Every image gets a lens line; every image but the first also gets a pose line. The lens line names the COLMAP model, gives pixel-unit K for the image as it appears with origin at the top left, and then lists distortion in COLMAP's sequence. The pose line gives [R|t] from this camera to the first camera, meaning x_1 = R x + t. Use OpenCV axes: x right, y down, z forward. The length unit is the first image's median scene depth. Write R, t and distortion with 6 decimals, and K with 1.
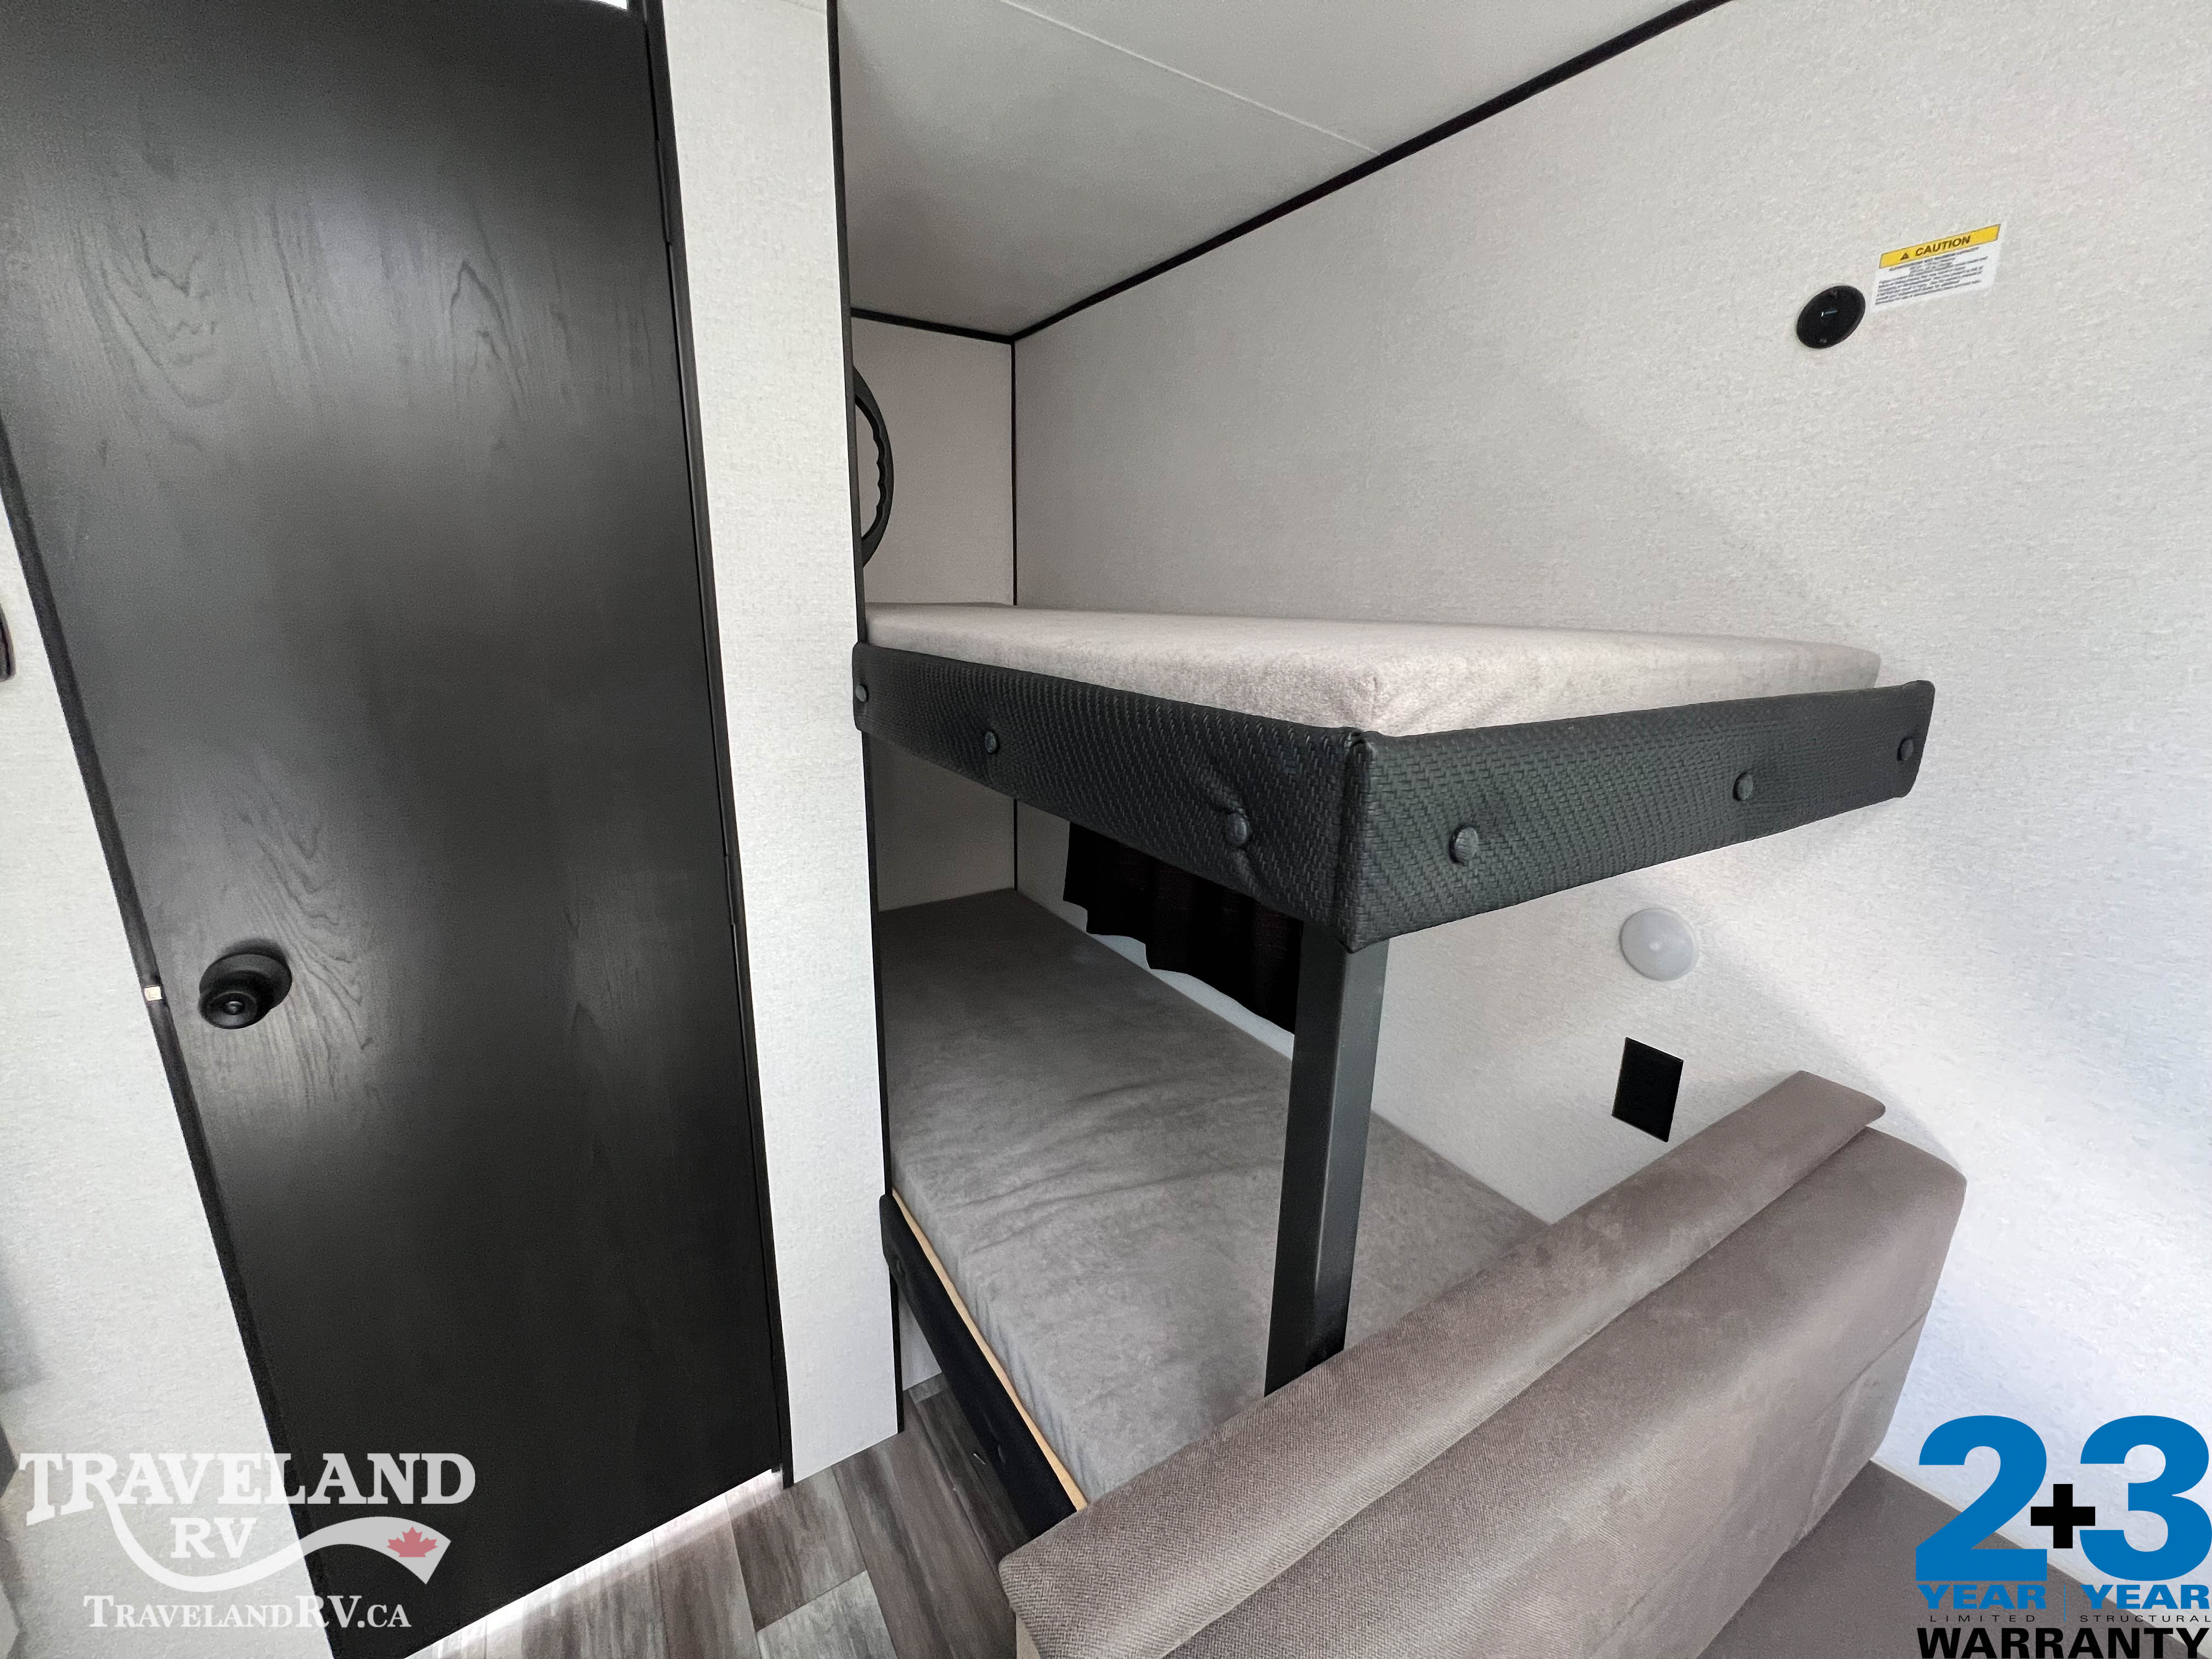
lens RADIAL K [[887.2, 0, 1108.6], [0, 887.2, 827.4], [0, 0, 1]] dist [-0.000729, -0.000027]
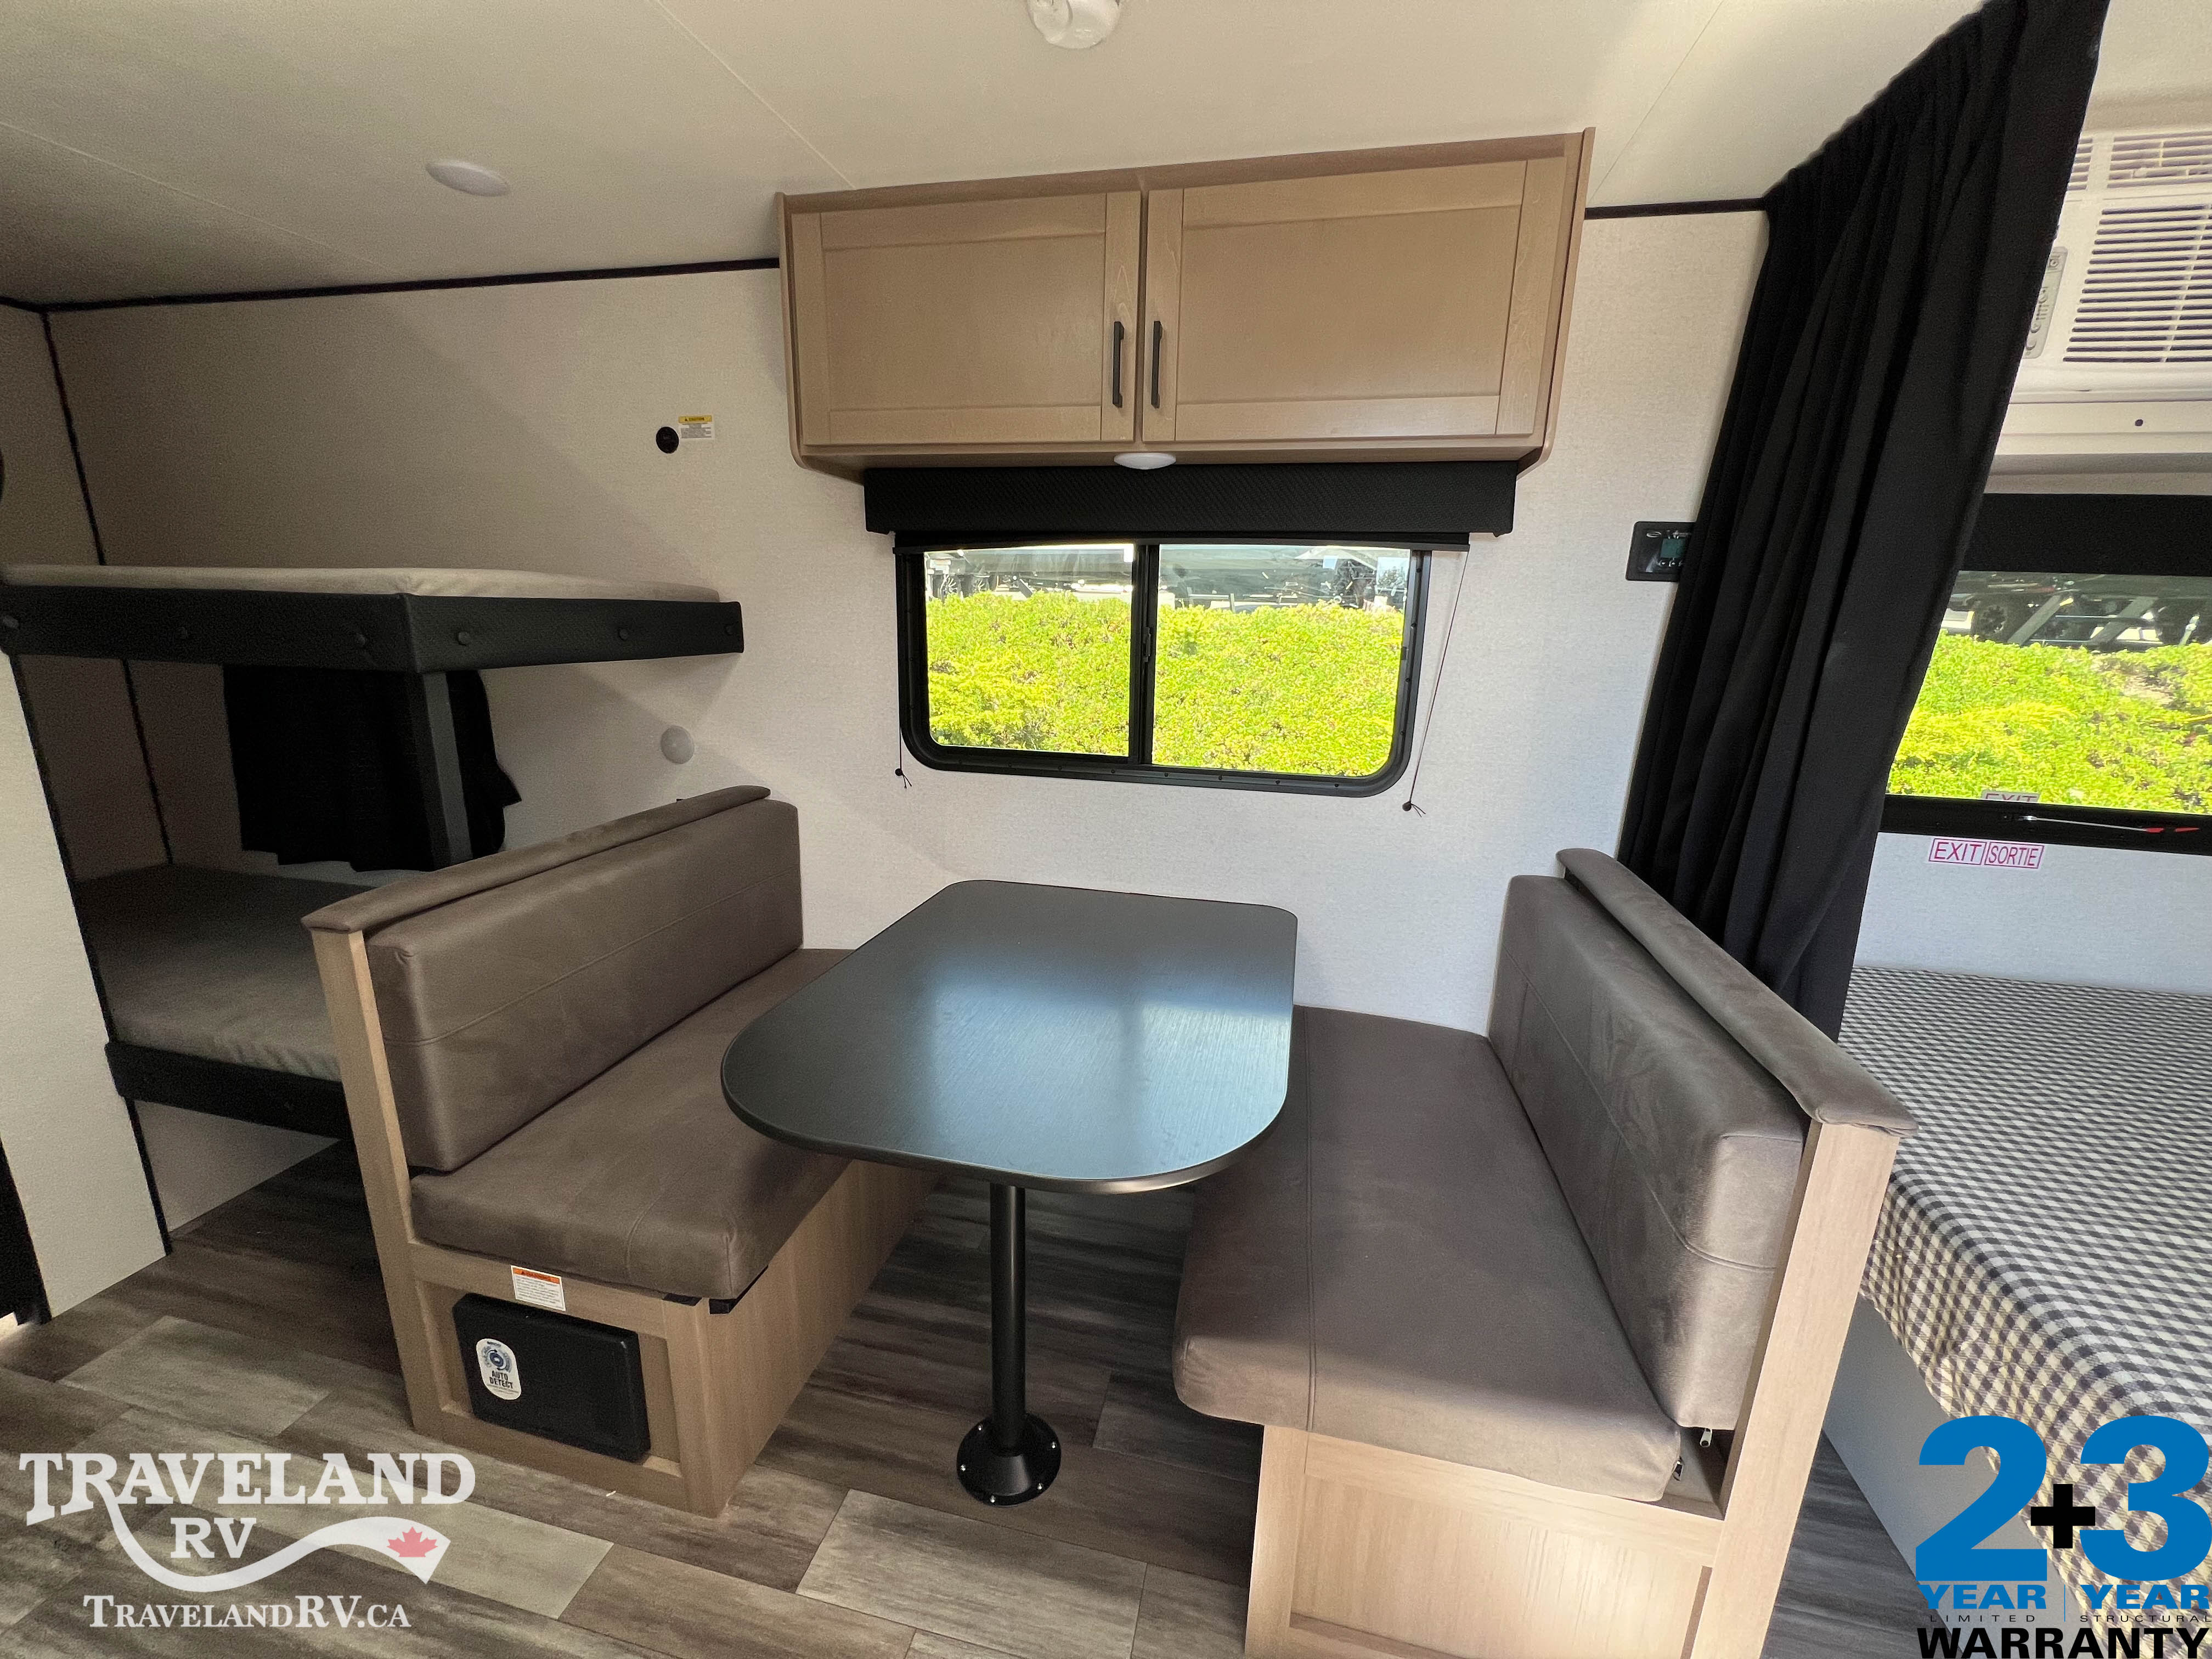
lens RADIAL K [[887.2, 0, 1108.6], [0, 887.2, 827.4], [0, 0, 1]] dist [-0.000729, -0.000027]
pose [[0.711045, -0.168902, 0.682559, -0.063952], [0.171443, 0.983069, 0.064666, 0.313570], [-0.681926, 0.071040, 0.727964, -0.958002]]
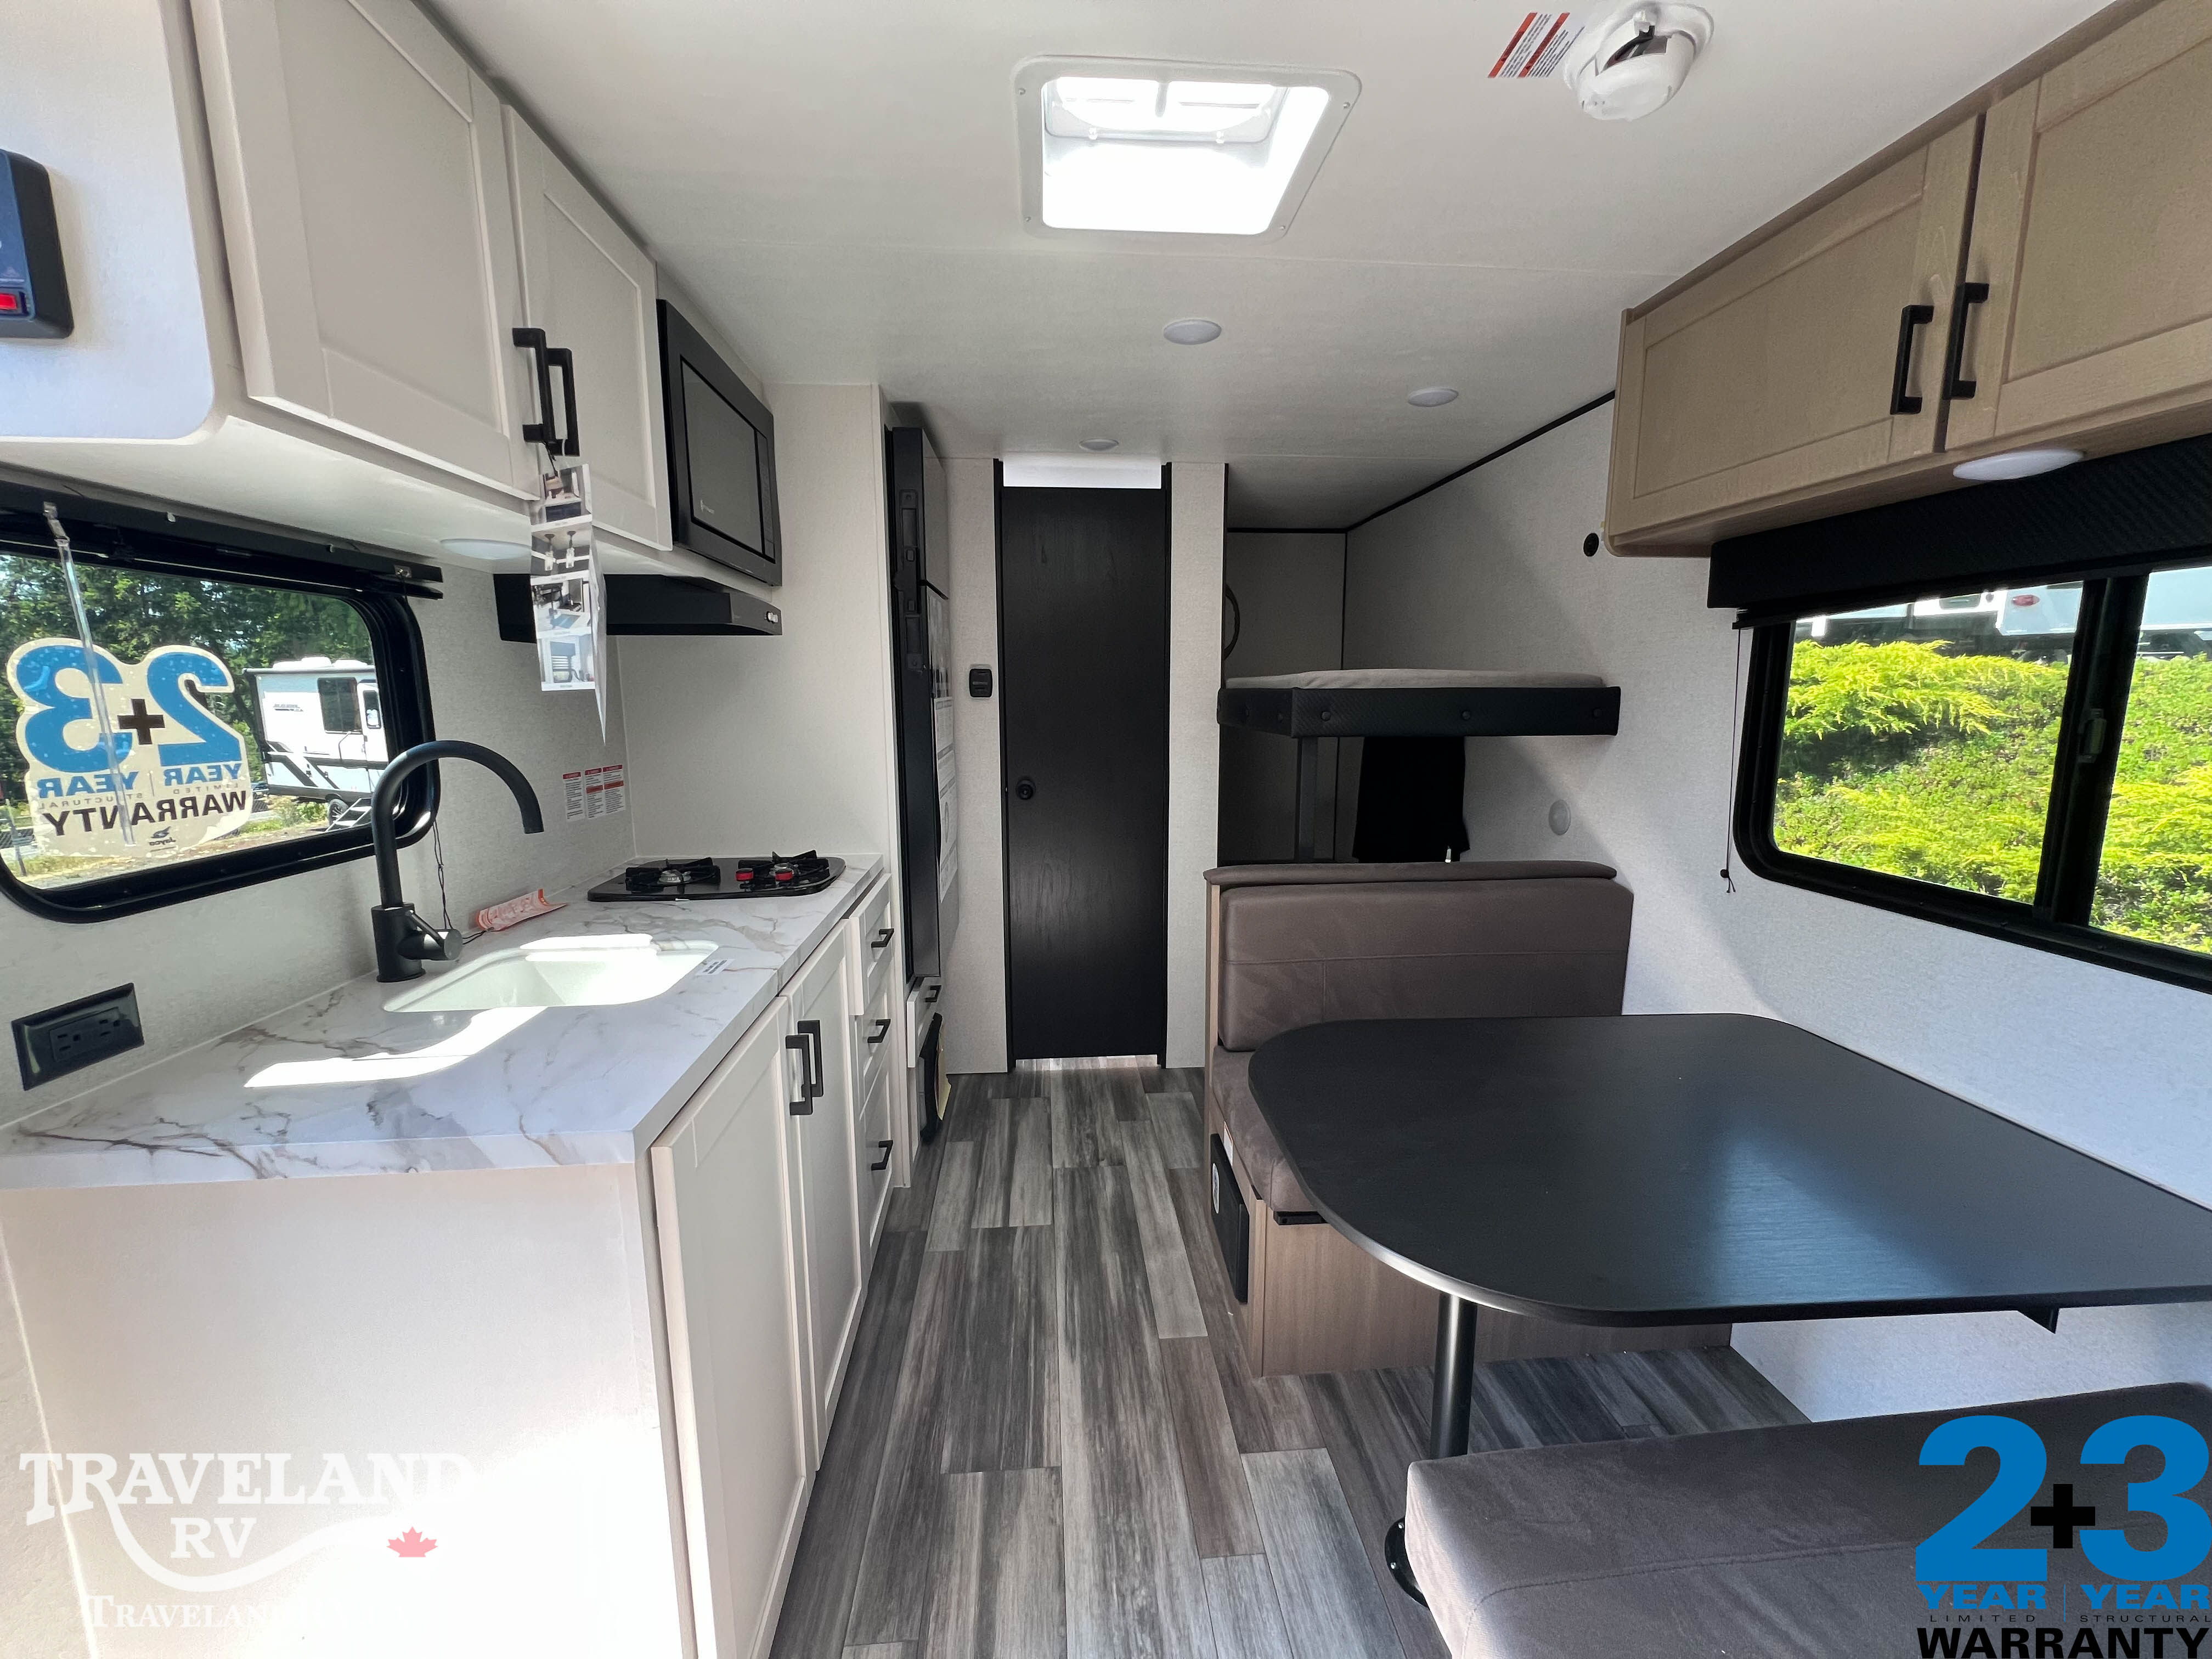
lens RADIAL K [[887.2, 0, 1108.6], [0, 887.2, 827.4], [0, 0, 1]] dist [-0.000729, -0.000027]
pose [[0.881937, 0.051888, -0.468503, 0.601148], [-0.103277, 0.991044, -0.084654, 0.404766], [0.459915, 0.123045, 0.879397, -1.239220]]
